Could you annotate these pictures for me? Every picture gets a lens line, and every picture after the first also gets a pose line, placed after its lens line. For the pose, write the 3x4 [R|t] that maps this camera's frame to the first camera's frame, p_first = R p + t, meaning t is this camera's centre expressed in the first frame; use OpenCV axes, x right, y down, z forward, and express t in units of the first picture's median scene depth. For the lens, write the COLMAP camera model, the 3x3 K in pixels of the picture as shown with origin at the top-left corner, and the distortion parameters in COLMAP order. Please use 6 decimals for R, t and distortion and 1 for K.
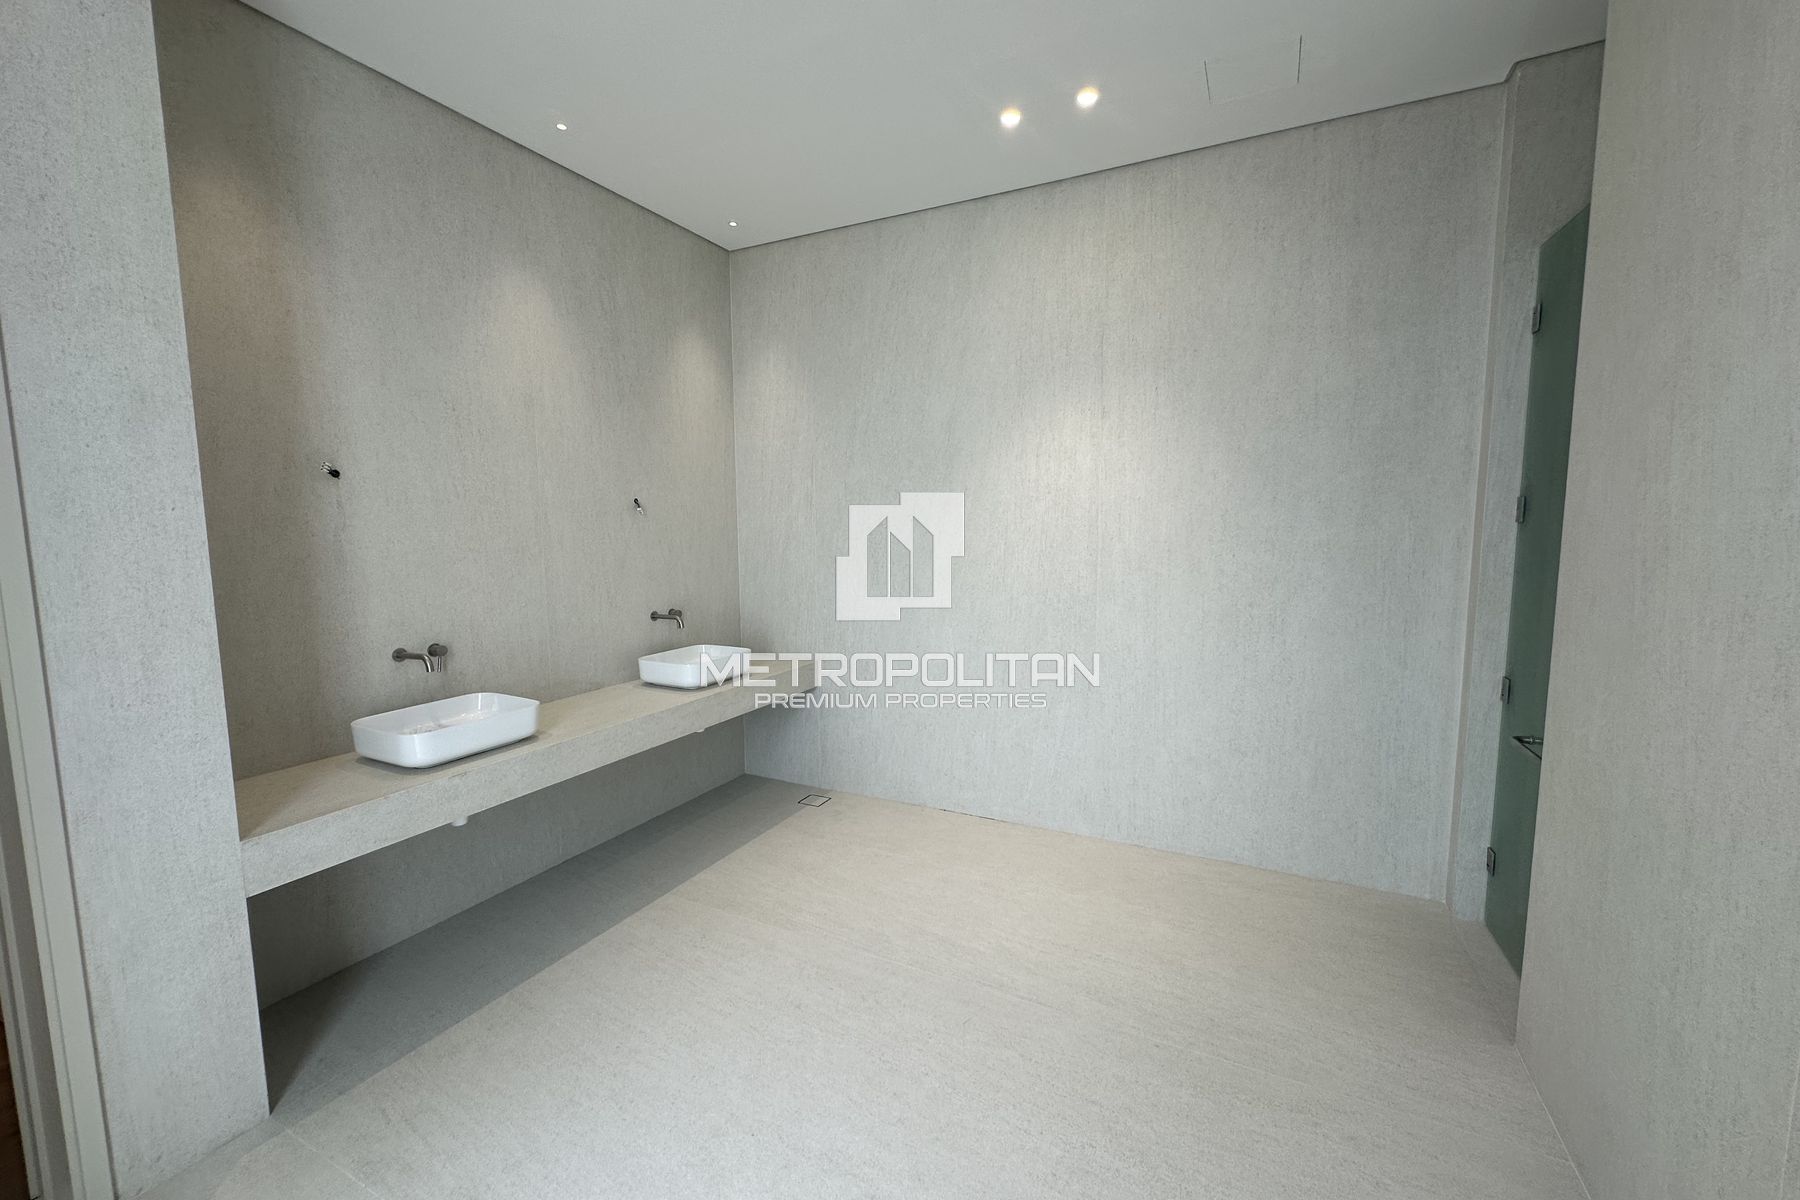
lens RADIAL K [[716.8, 0, 899.5], [0, 716.8, 602.2], [0, 0, 1]] dist [0.004685, 0.000895]
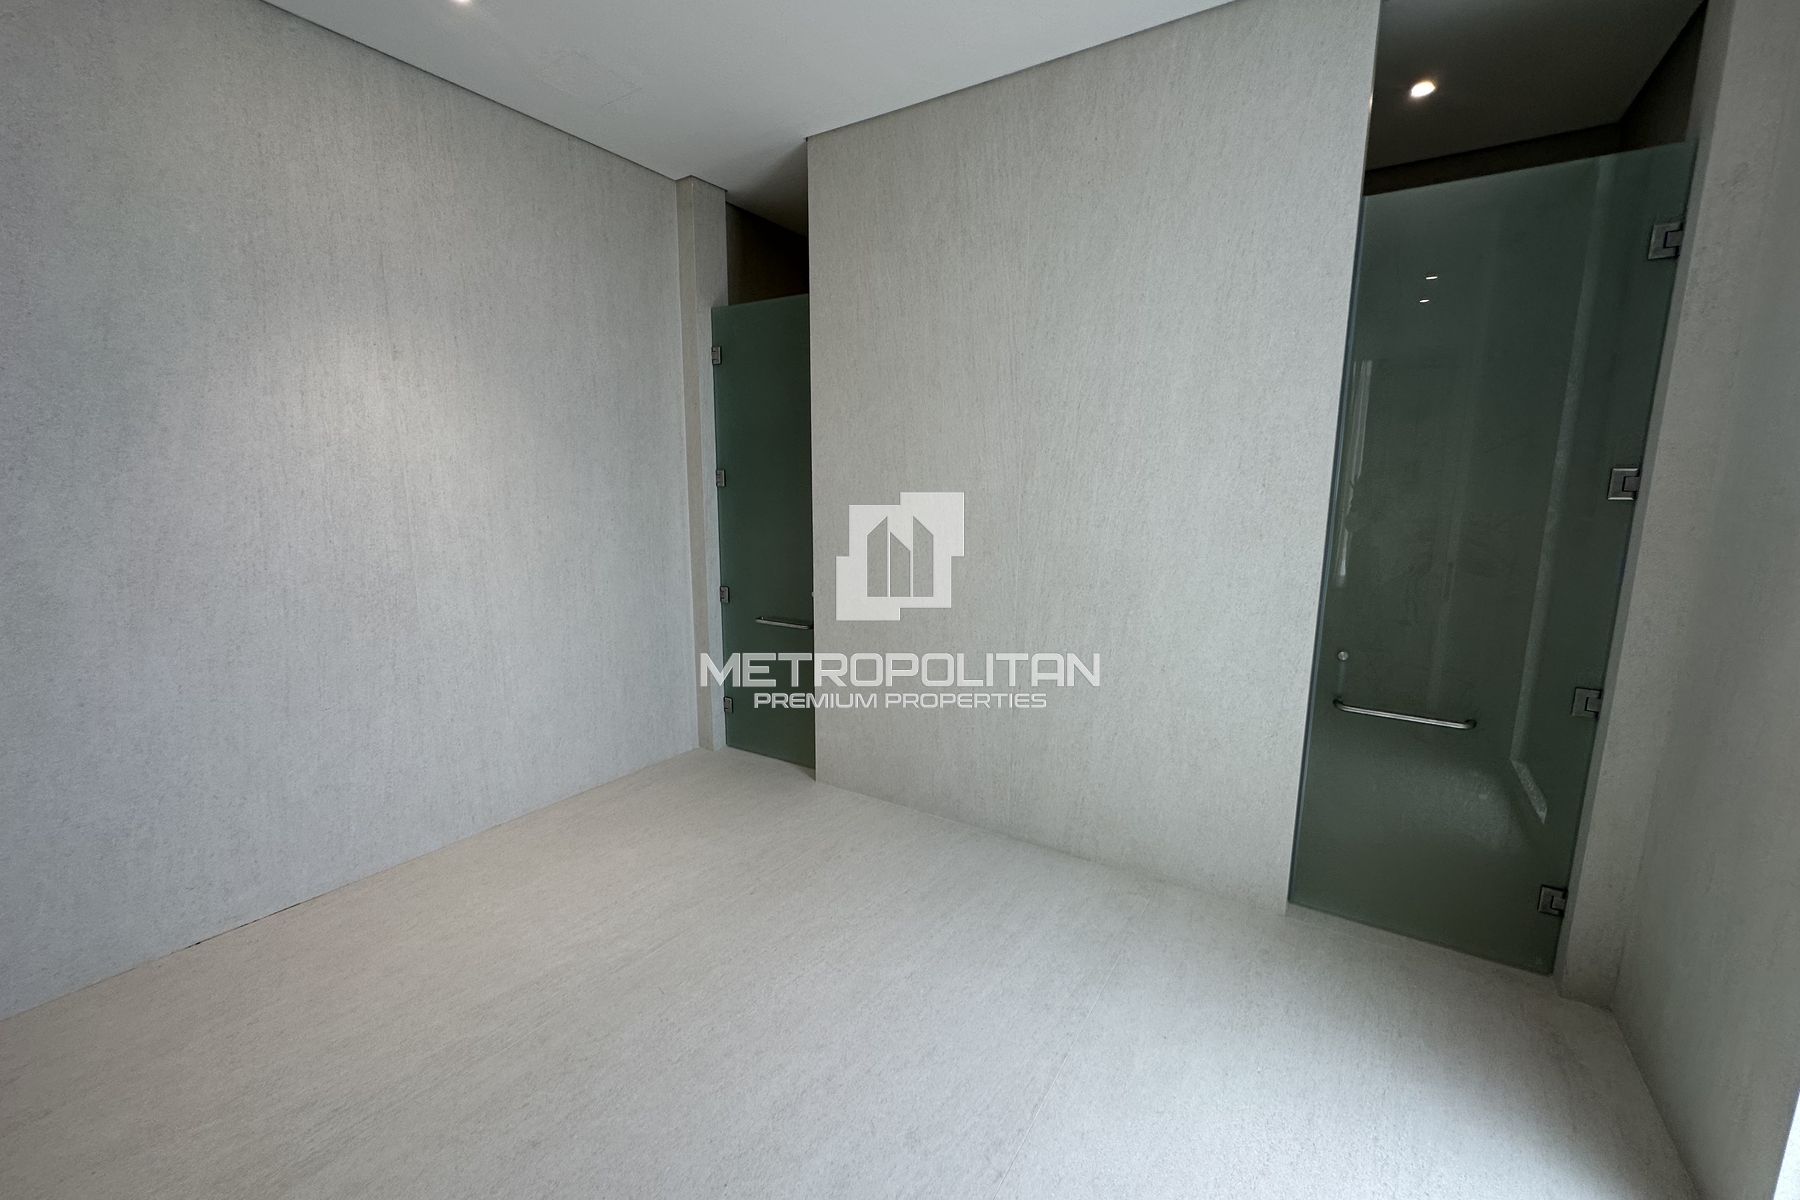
lens RADIAL K [[716.8, 0, 901.9], [0, 716.8, 599.0], [0, 0, 1]] dist [0.004685, 0.000895]
pose [[0.115236, -0.156383, 0.980951, -0.513187], [0.097936, 0.984507, 0.145445, -0.045606], [-0.988498, 0.079310, 0.128766, 0.332733]]
